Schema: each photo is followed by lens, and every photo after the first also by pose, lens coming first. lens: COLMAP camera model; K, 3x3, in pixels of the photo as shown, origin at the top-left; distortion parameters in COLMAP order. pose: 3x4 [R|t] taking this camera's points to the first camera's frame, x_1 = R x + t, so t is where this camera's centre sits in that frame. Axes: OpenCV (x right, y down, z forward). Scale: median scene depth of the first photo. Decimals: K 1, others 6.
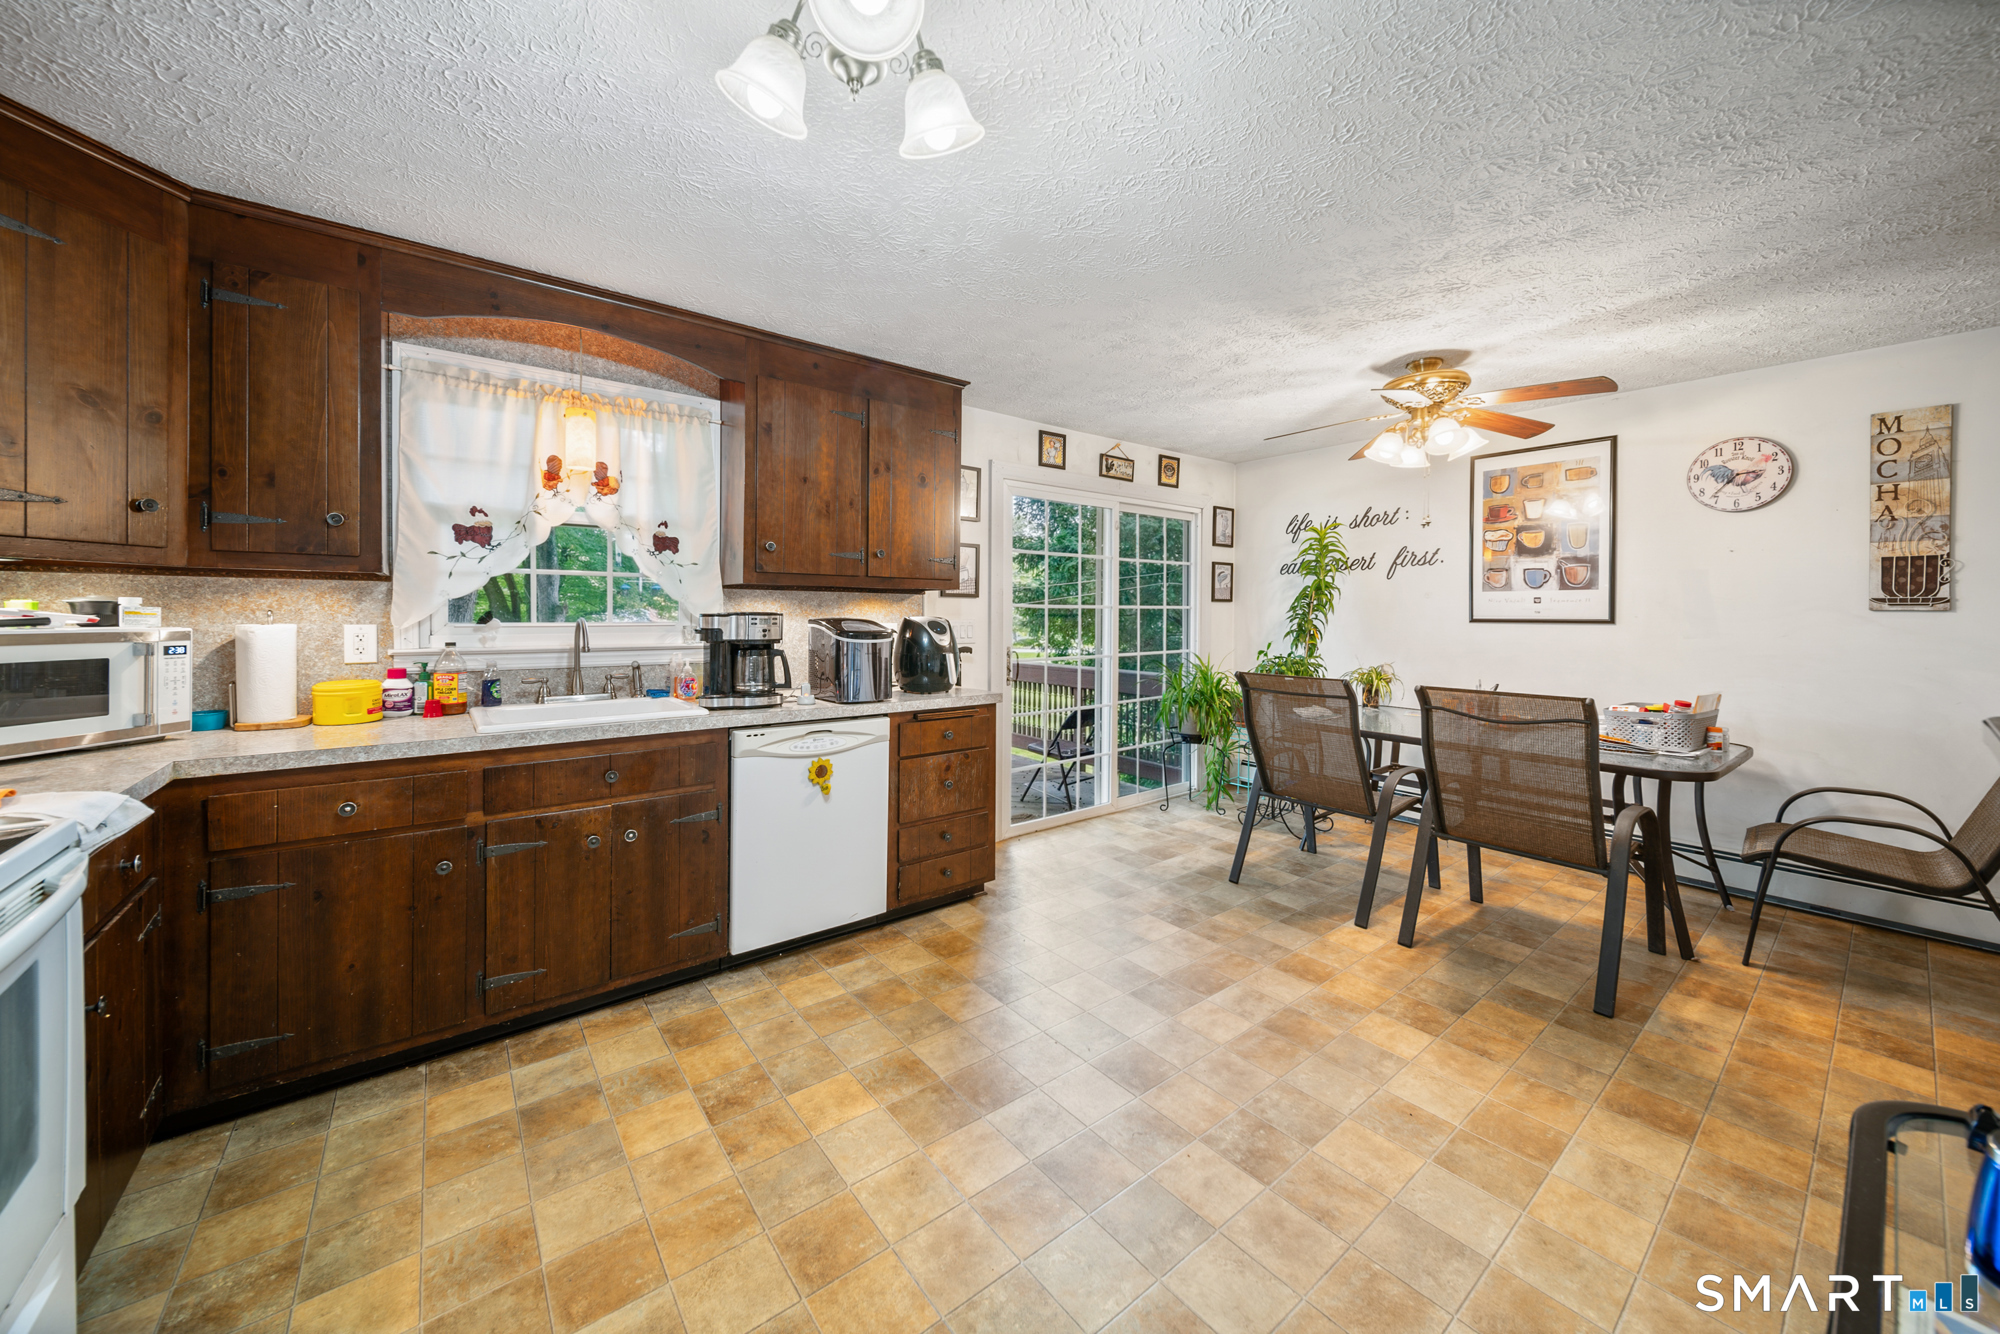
lens RADIAL K [[709.7, 0, 995.3], [0, 709.7, 622.6], [0, 0, 1]] dist [-0.000677, -0.000301]
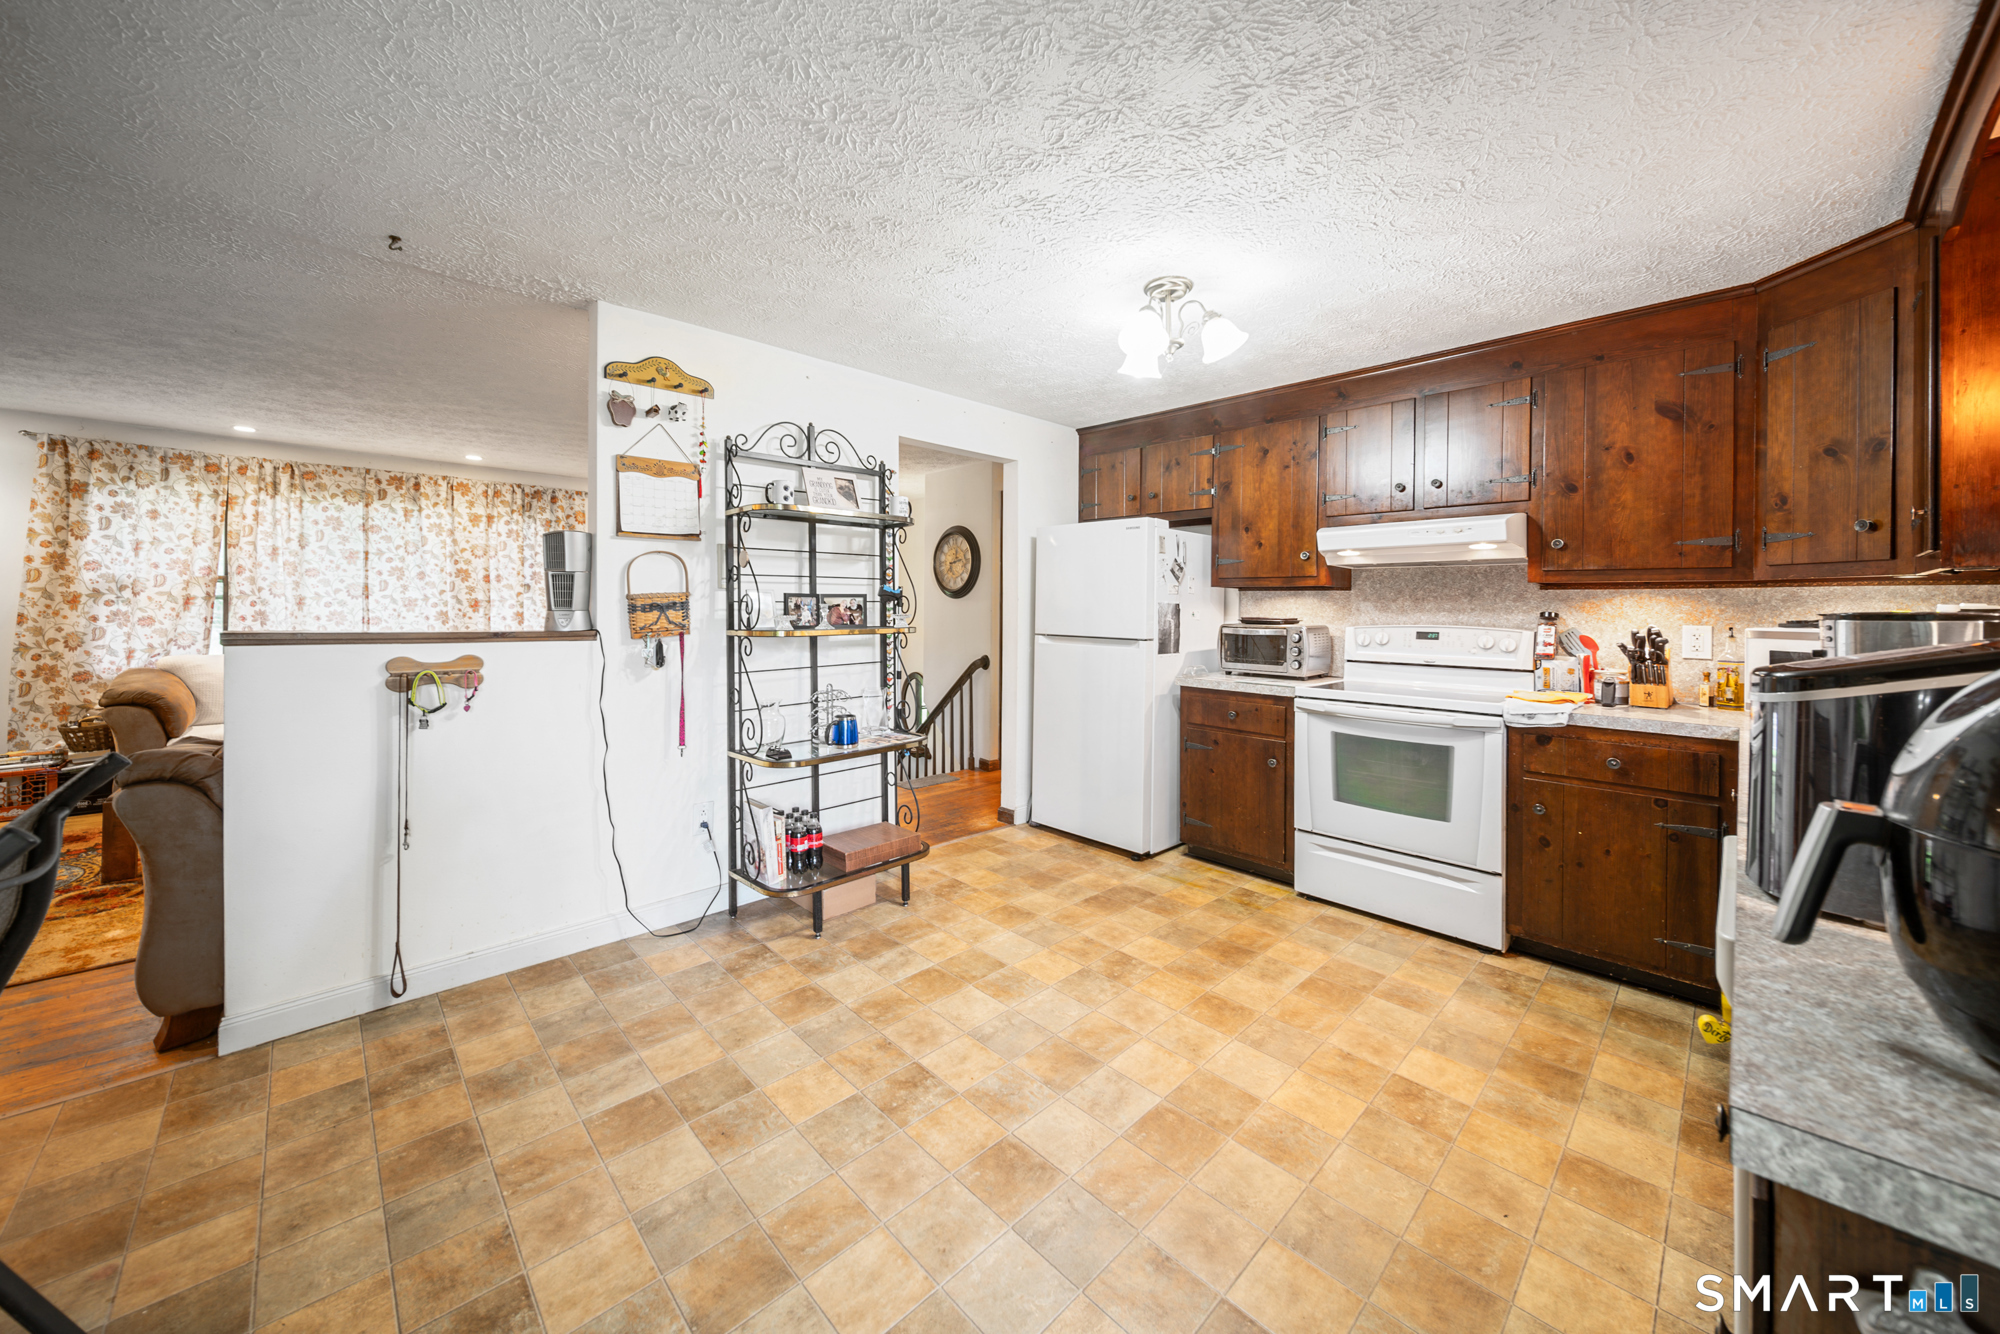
lens RADIAL K [[720.1, 0, 994.3], [0, 720.1, 607.9], [0, 0, 1]] dist [-0.002454, -0.000462]
pose [[-0.995034, -0.015449, -0.098334, 0.286657], [-0.016826, 0.999771, 0.013186, -0.018199], [0.098108, 0.014775, -0.995066, 1.697606]]
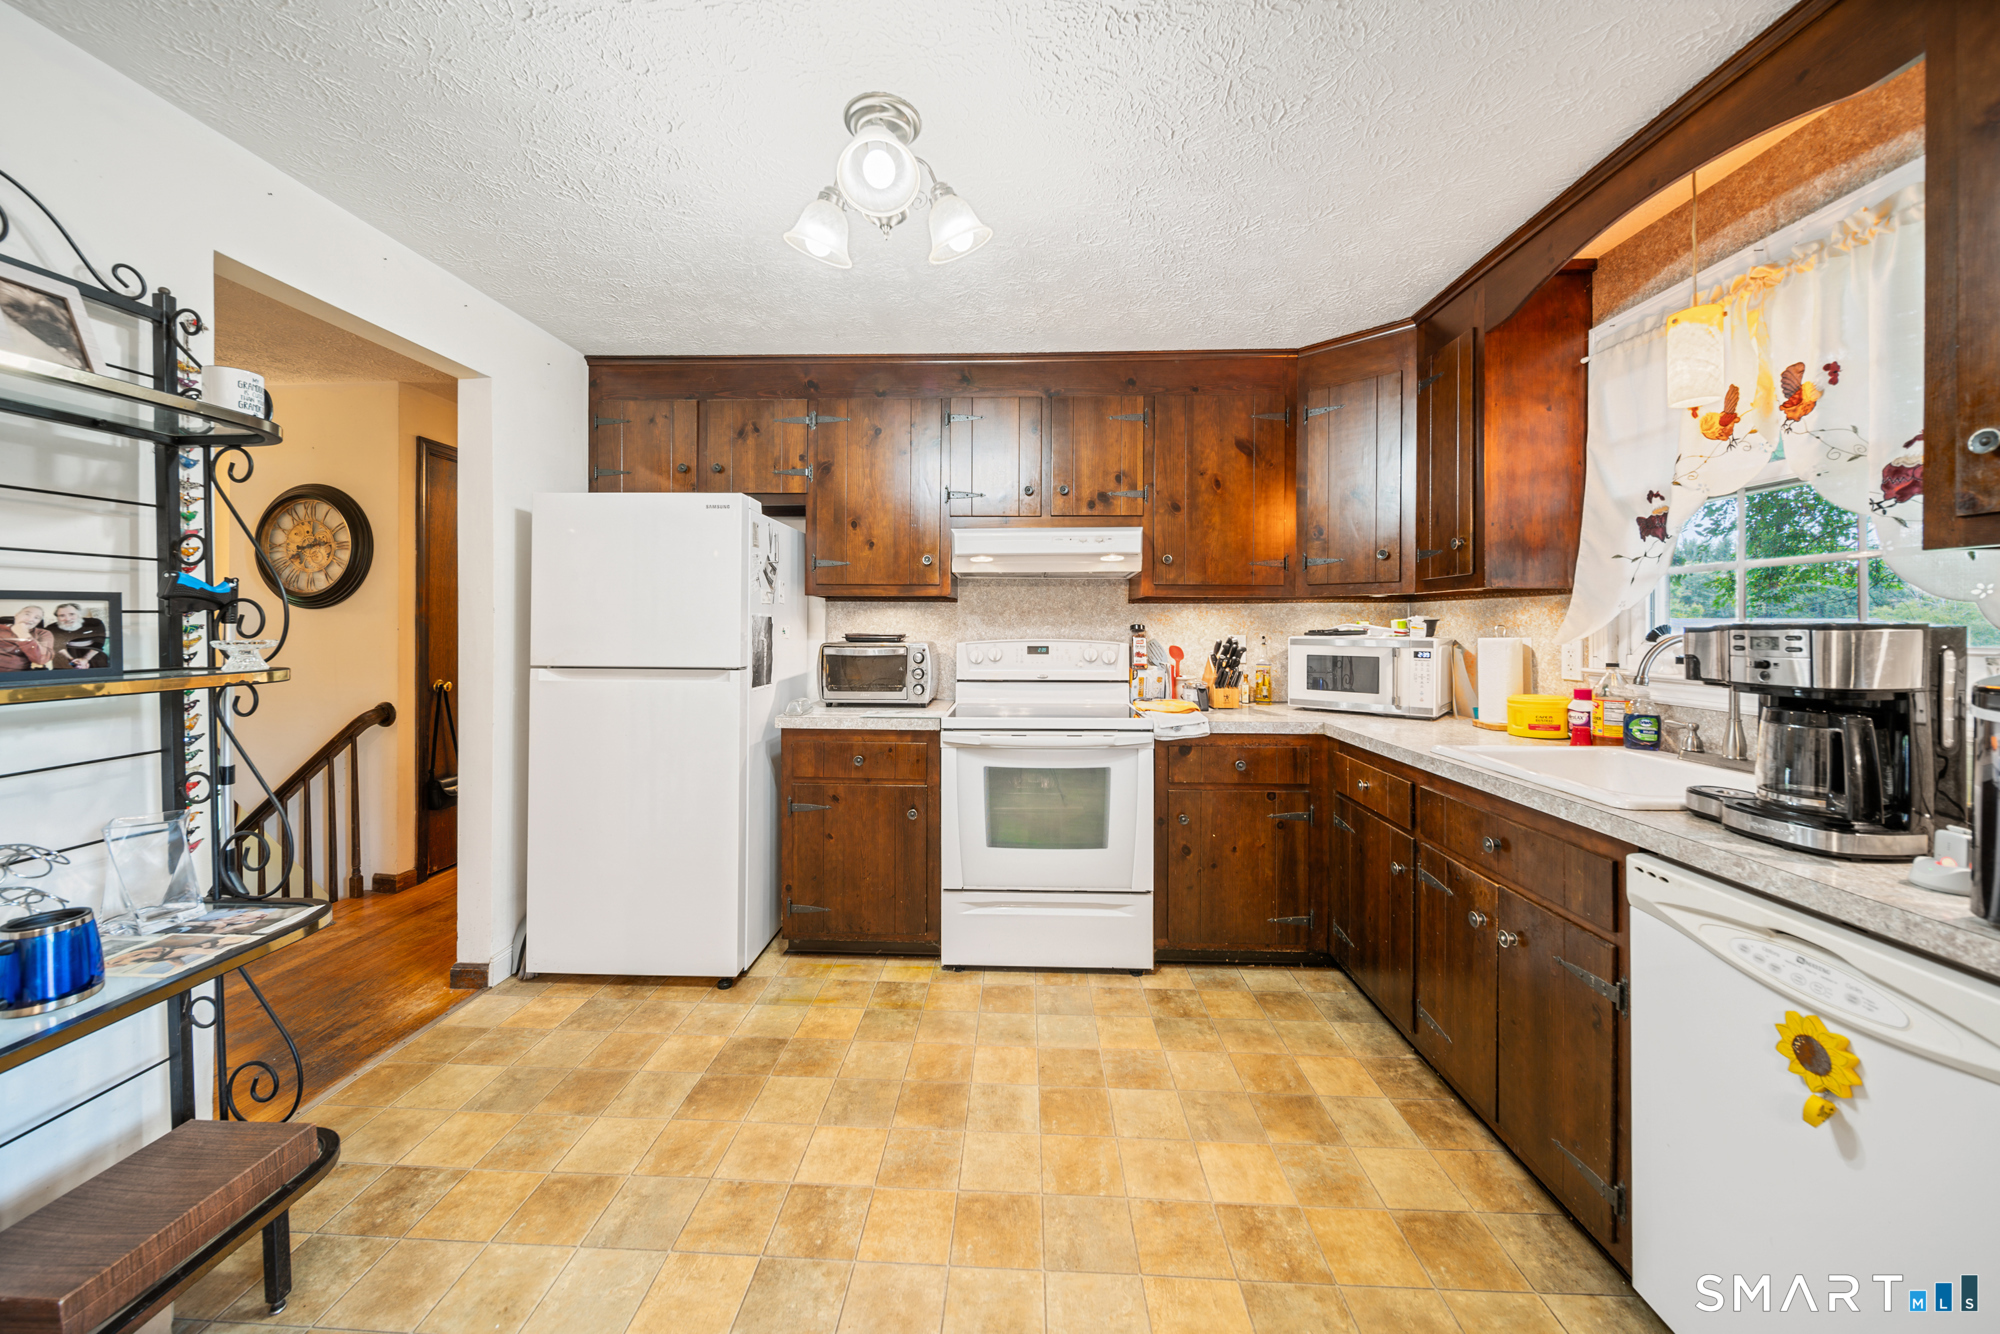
lens RADIAL K [[709.7, 0, 995.3], [0, 709.7, 622.6], [0, 0, 1]] dist [-0.000677, -0.000301]
pose [[-0.648325, -0.009926, -0.761299, 0.380988], [-0.015872, 0.999874, 0.000481, -0.009280], [0.761198, 0.012395, -0.648401, 1.125791]]
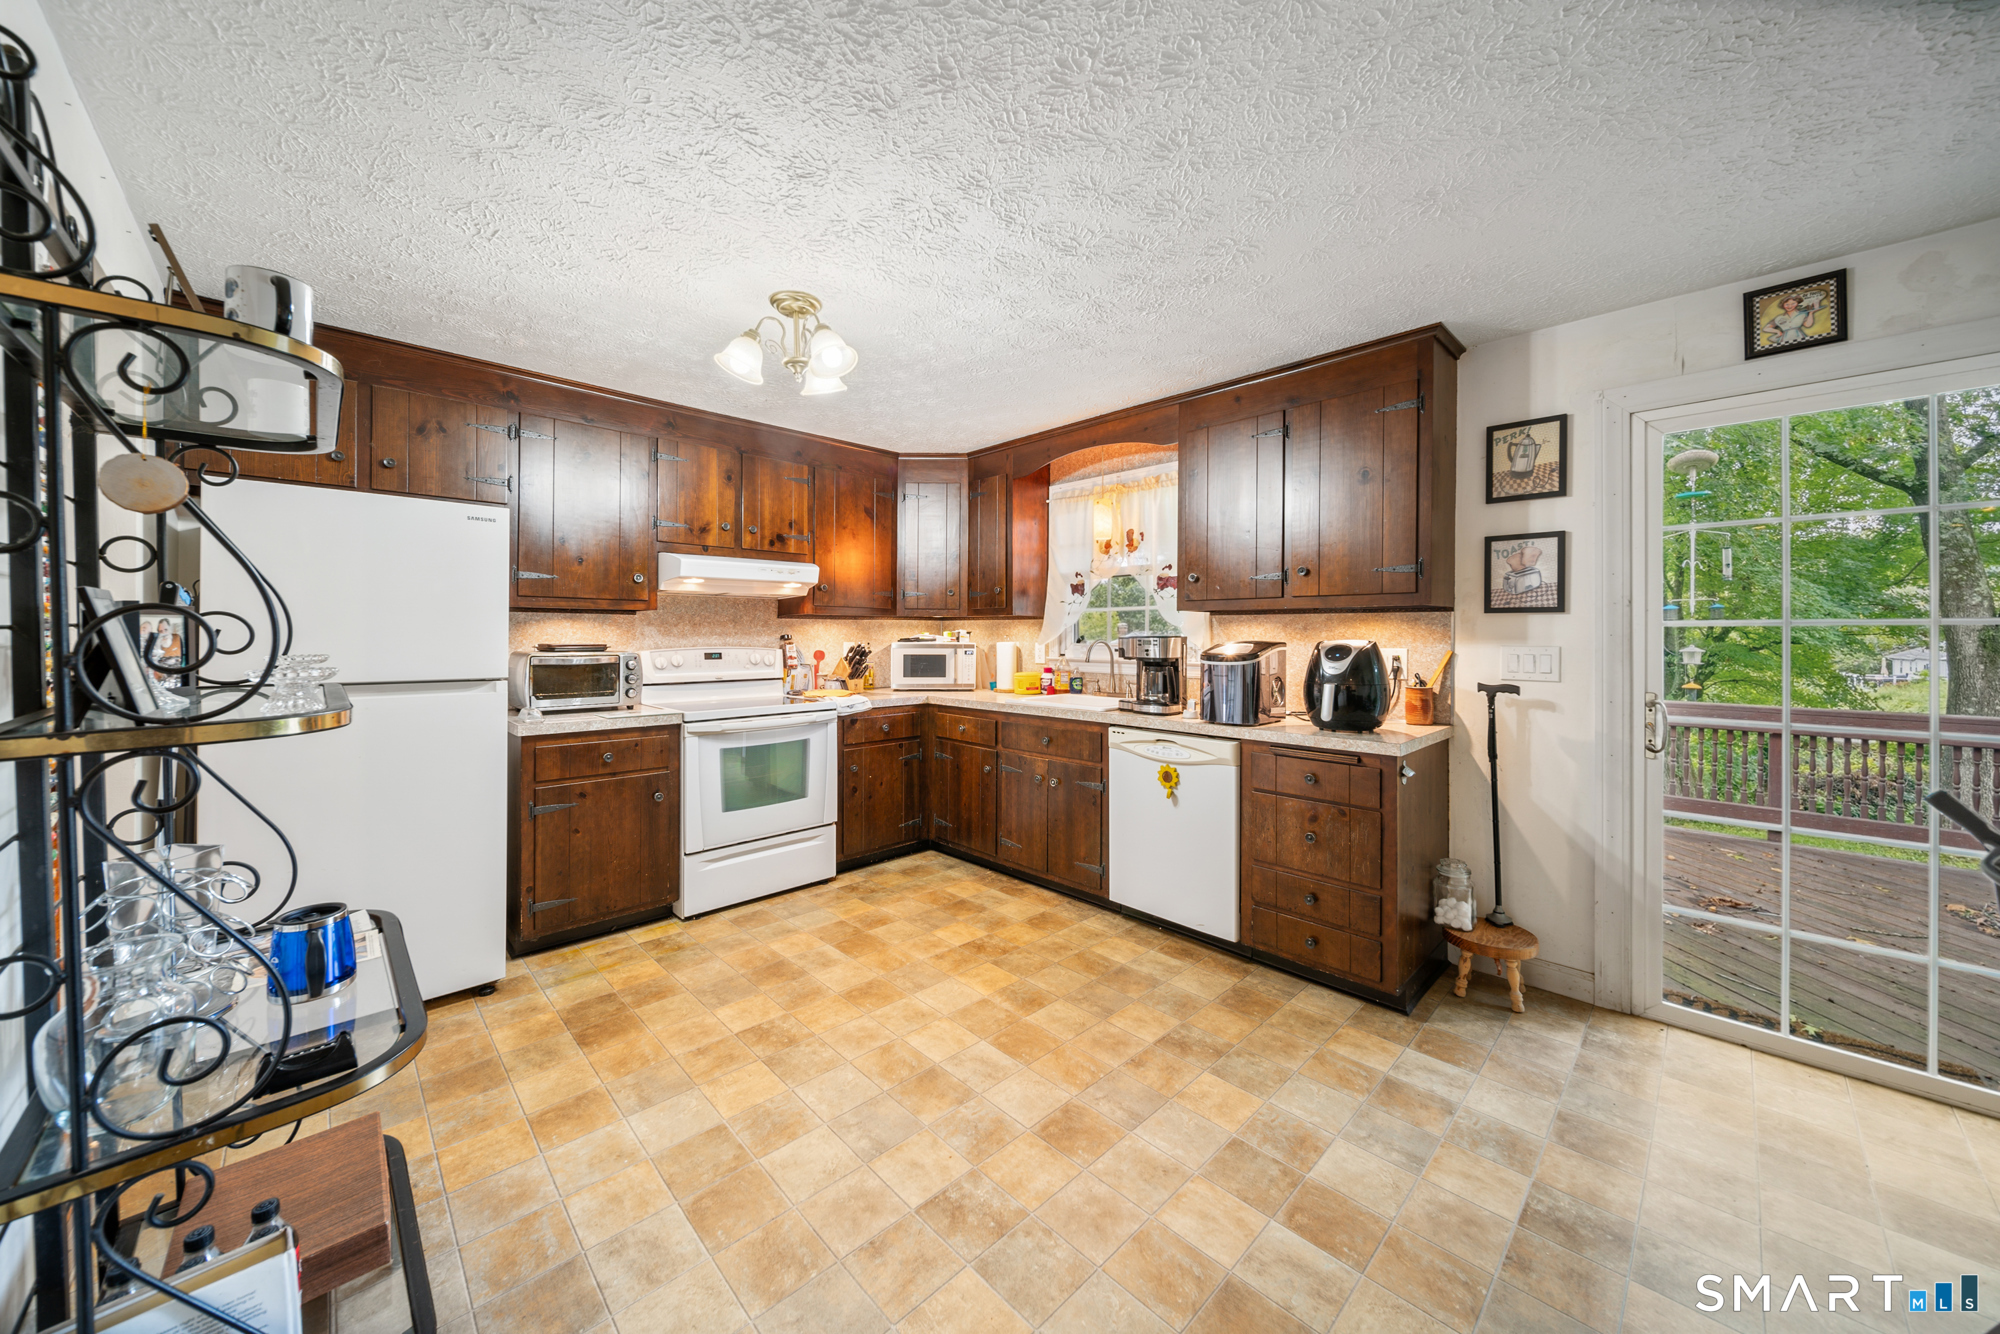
lens RADIAL K [[706.8, 0, 991.3], [0, 706.8, 636.5], [0, 0, 1]] dist [-0.000388, -0.000029]
pose [[0.103064, -0.002647, -0.994671, 1.034598], [-0.014282, 0.999889, -0.004140, -0.004772], [0.994572, 0.014632, 0.103015, 0.744473]]
